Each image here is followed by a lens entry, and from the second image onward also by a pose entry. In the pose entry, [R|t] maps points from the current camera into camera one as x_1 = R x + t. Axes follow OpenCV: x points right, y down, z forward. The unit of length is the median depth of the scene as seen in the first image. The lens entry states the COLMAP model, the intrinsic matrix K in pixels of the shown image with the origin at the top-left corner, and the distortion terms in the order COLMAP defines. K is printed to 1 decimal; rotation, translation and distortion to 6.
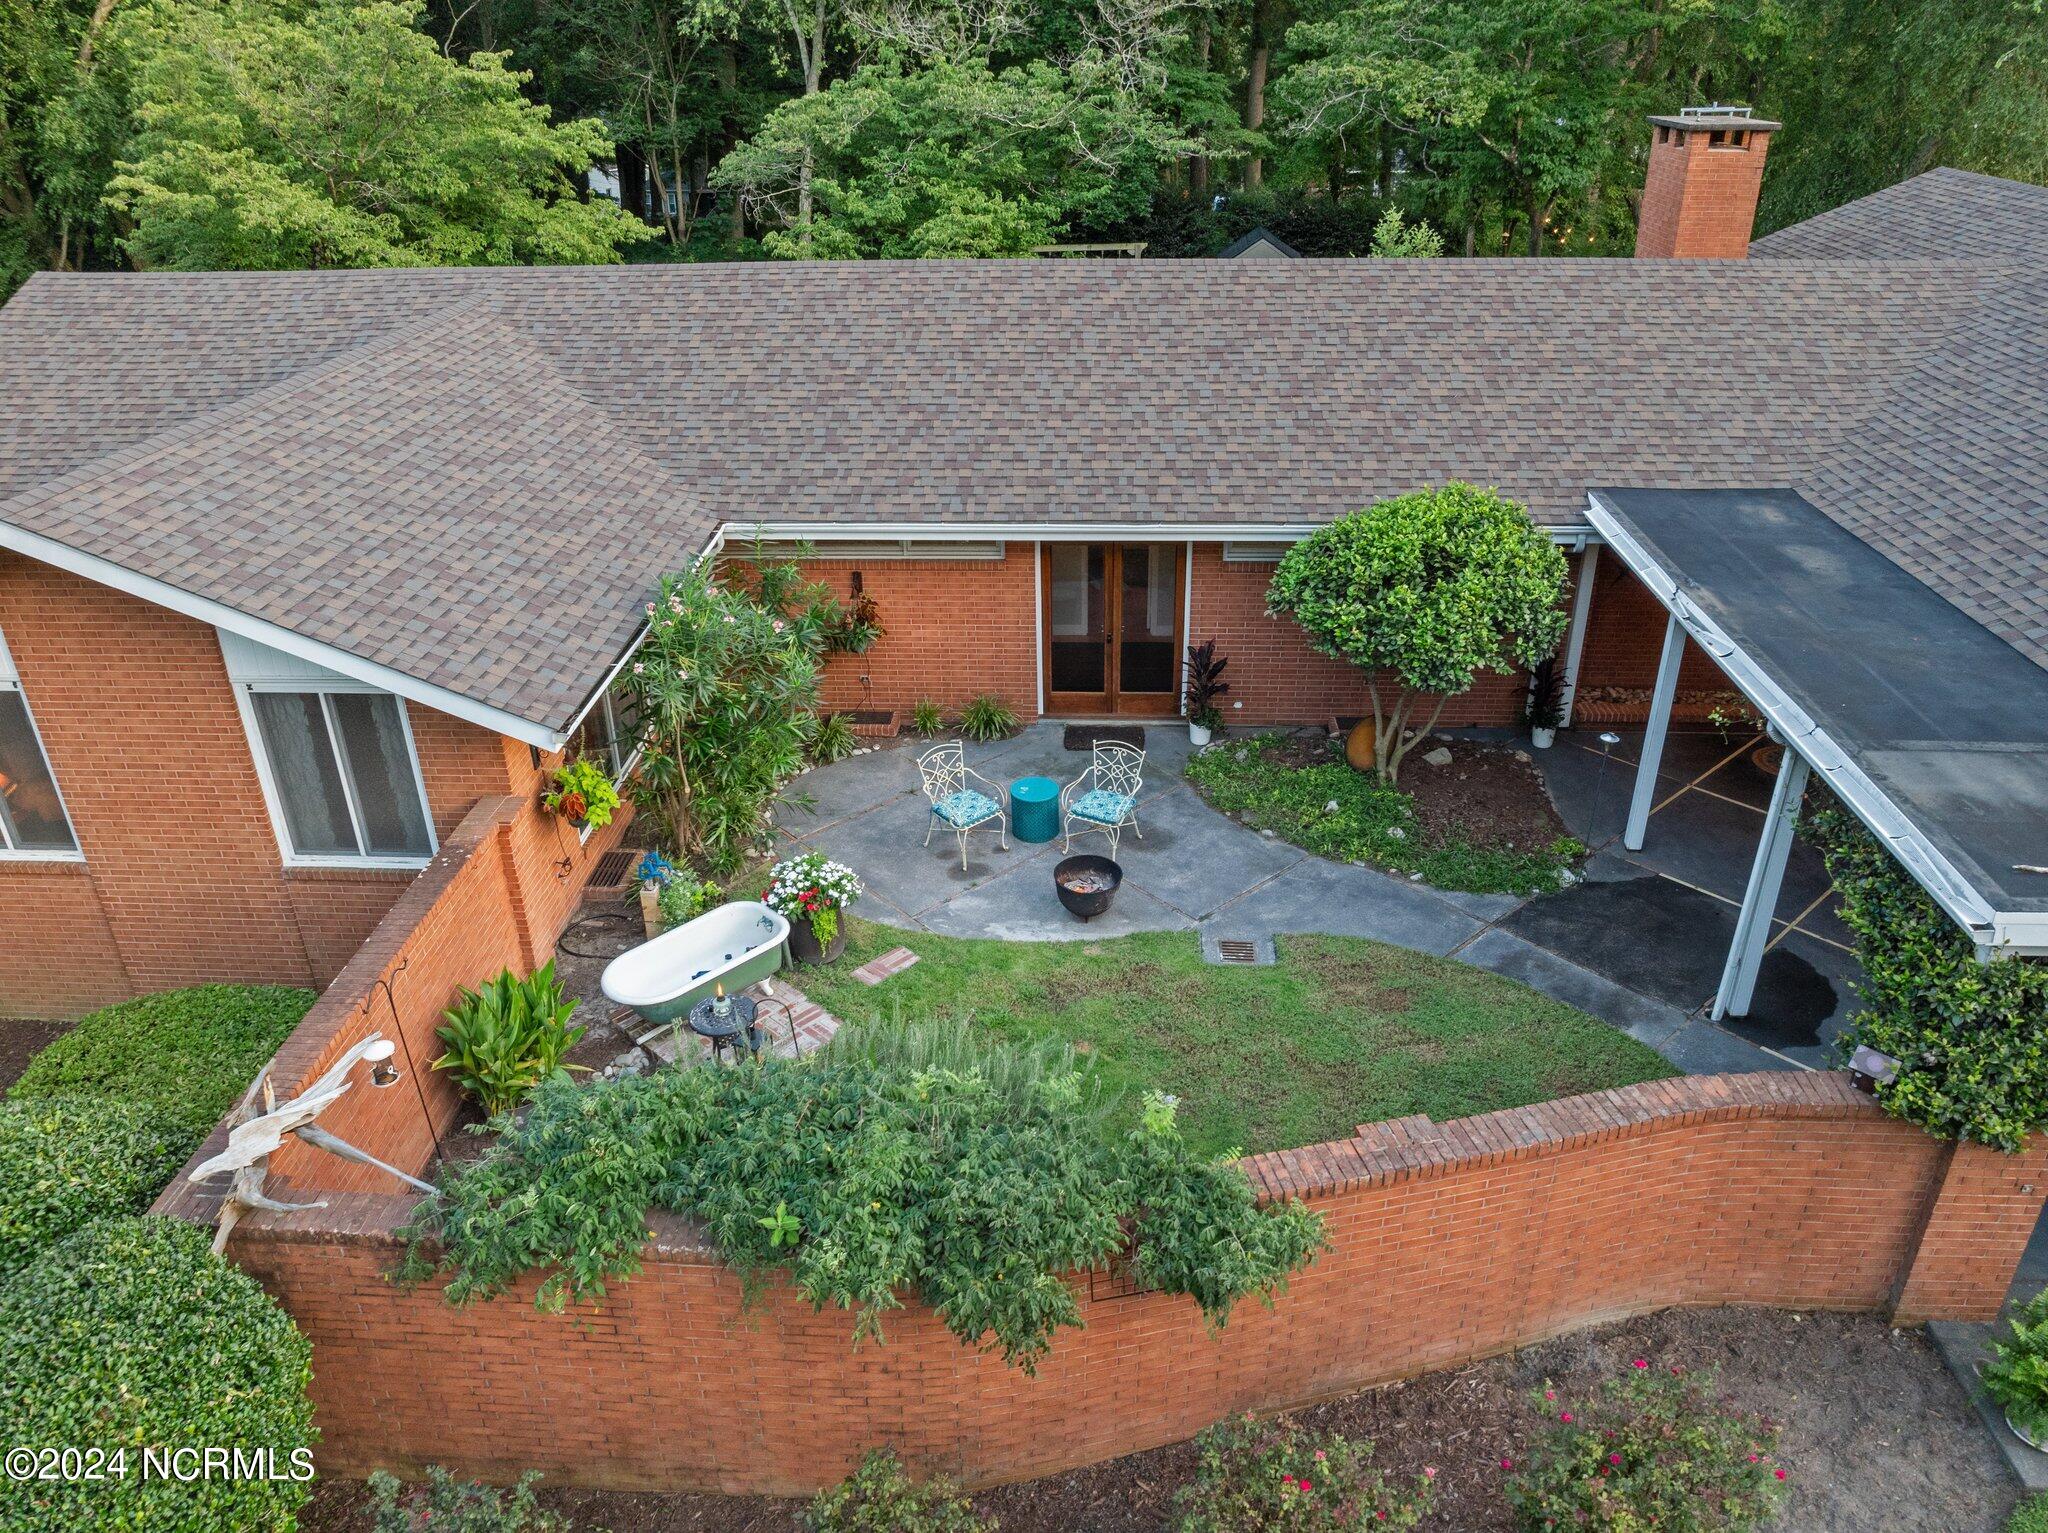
lens RADIAL K [[1432.3, 0, 1024.0], [0, 1432.3, 766.5], [0, 0, 1]] dist [-0.041301, -0.004528]
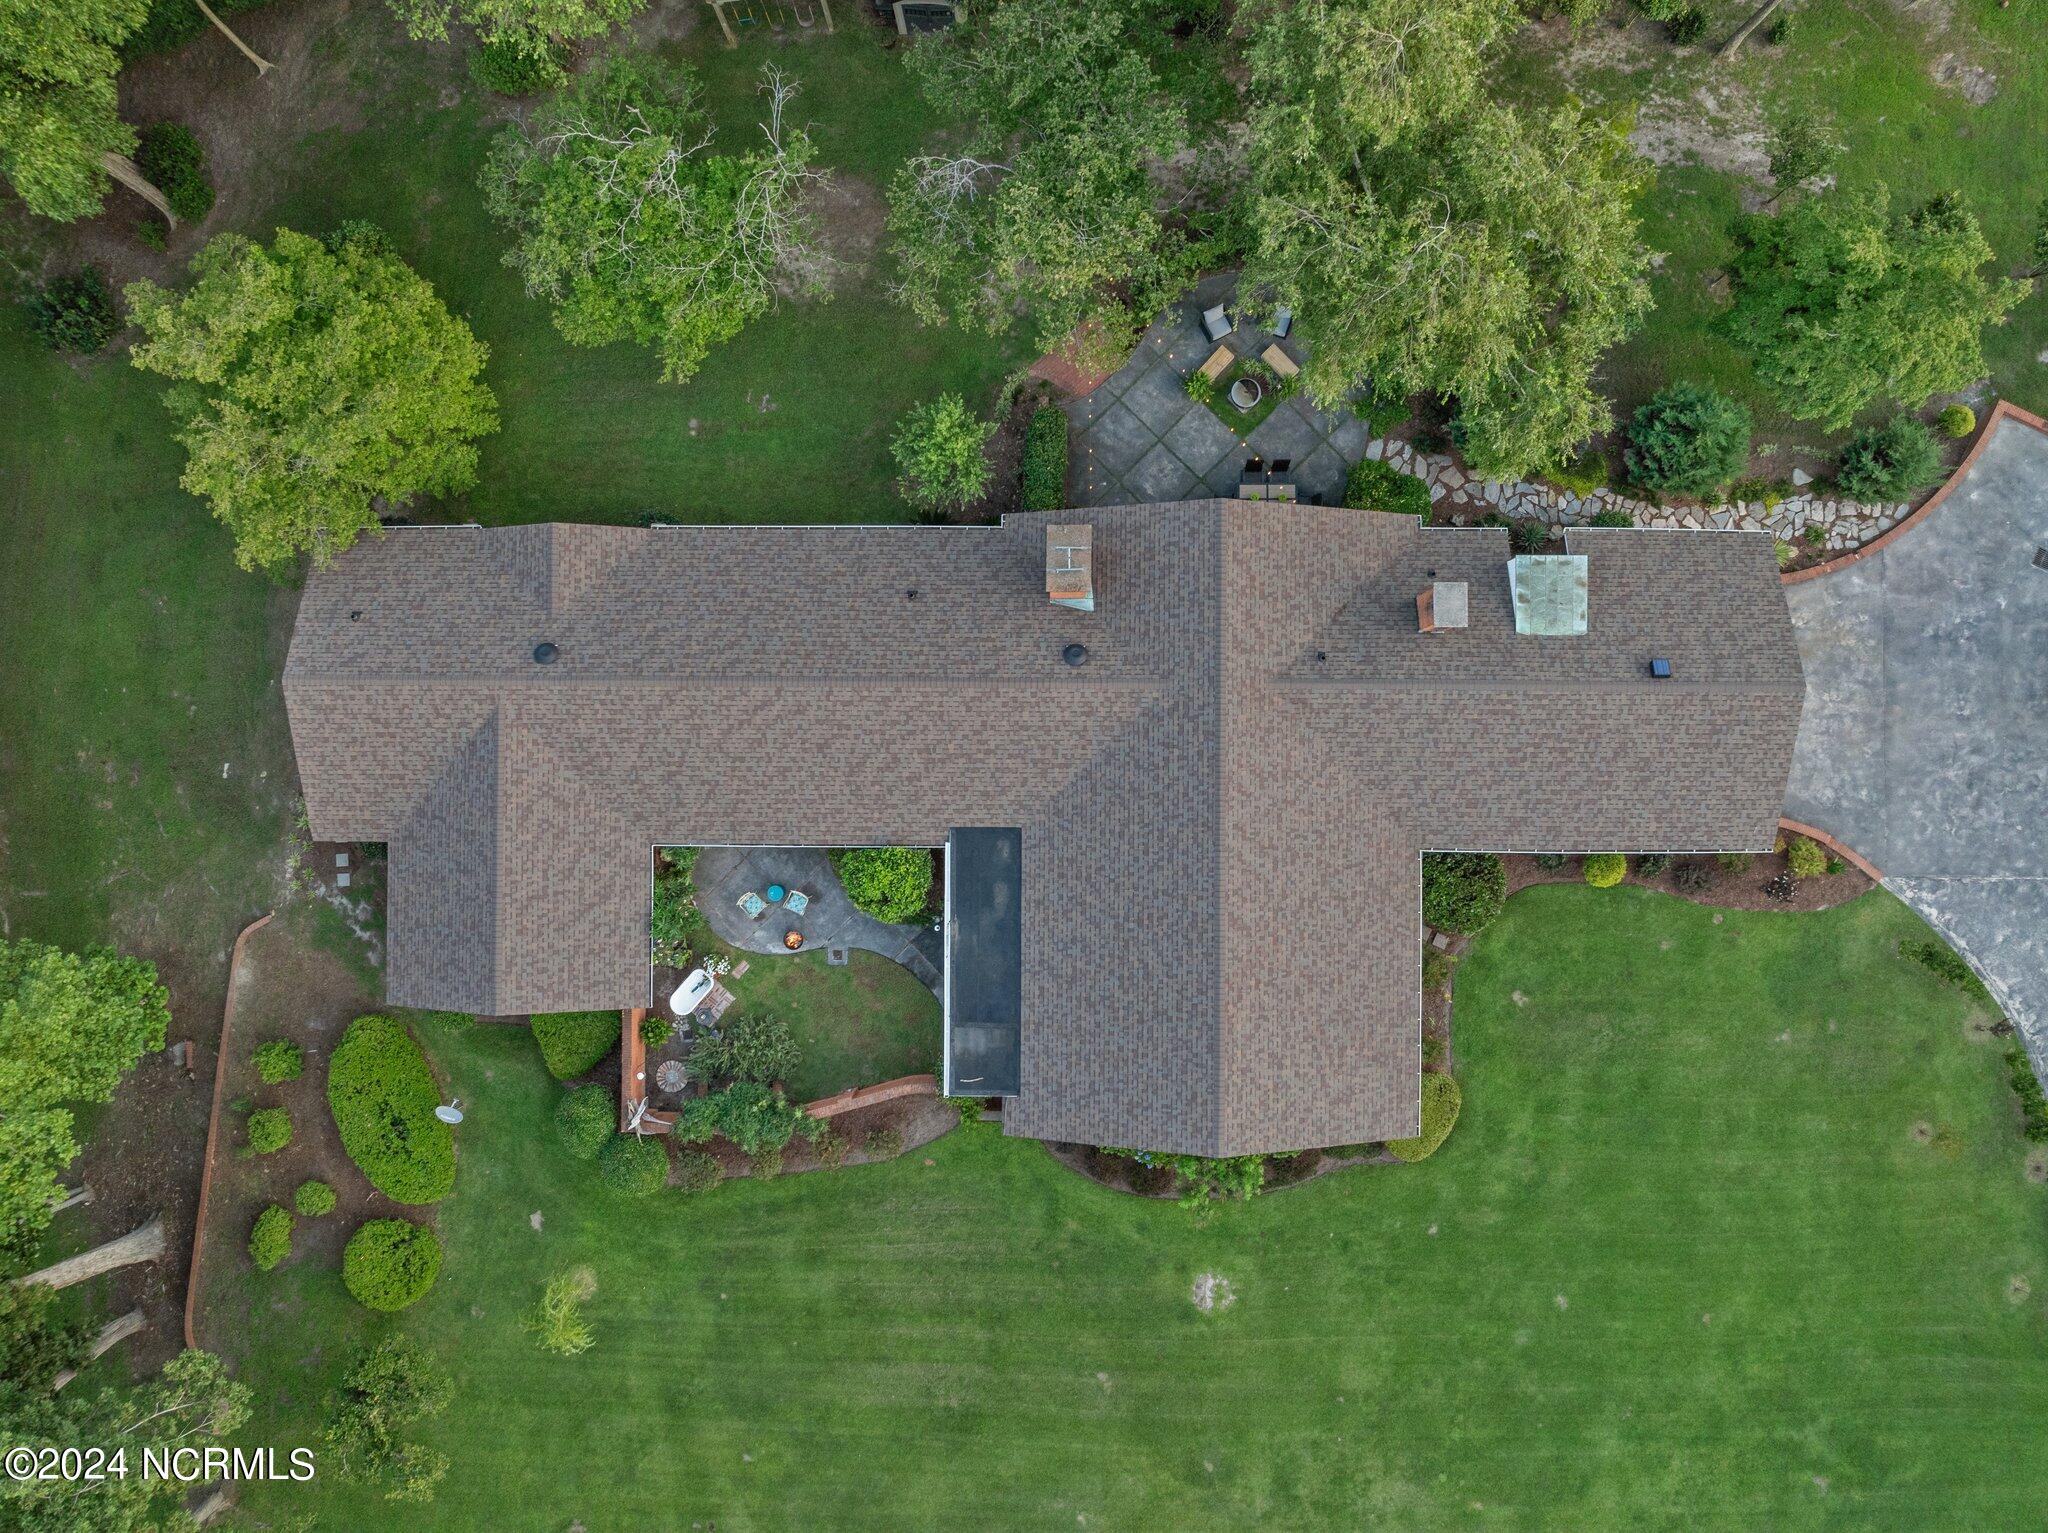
lens RADIAL K [[1439.9, 0, 1024.0], [0, 1439.9, 766.5], [0, 0, 1]] dist [-0.001674, -0.000082]
pose [[0.998446, -0.055564, 0.004363, 0.531911], [0.022657, 0.476160, 0.879067, -2.767477], [-0.050922, -0.877601, 0.476679, -0.279635]]
